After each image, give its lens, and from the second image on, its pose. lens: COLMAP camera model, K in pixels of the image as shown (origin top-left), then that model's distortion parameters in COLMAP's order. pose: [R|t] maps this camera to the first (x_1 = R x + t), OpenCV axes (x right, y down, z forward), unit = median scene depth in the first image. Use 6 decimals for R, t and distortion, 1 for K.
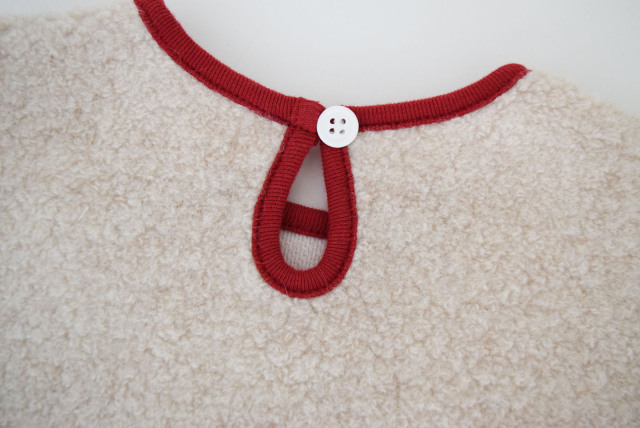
lens RADIAL K [[803.1, 0, 320.9], [0, 803.1, 214.1], [0, 0, 1]] dist [-0.081794, 0.000000]
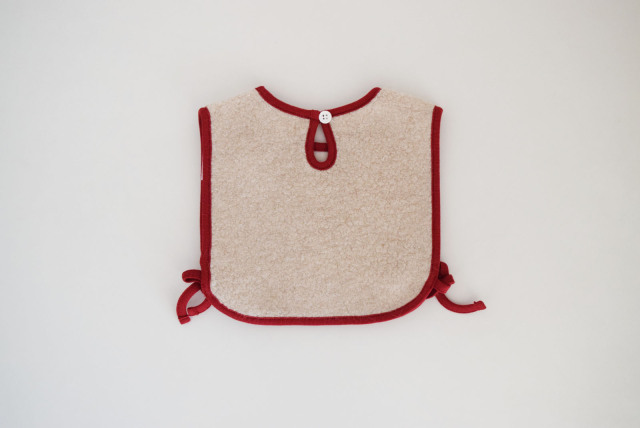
lens RADIAL K [[803.1, 0, 321.1], [0, 803.1, 214.6], [0, 0, 1]] dist [-0.081794, 0.000000]
pose [[0.984506, -0.175334, 0.002459, -0.074304], [0.173138, 0.974208, 0.144710, -0.200095], [-0.027768, -0.142042, 0.989471, -2.314984]]
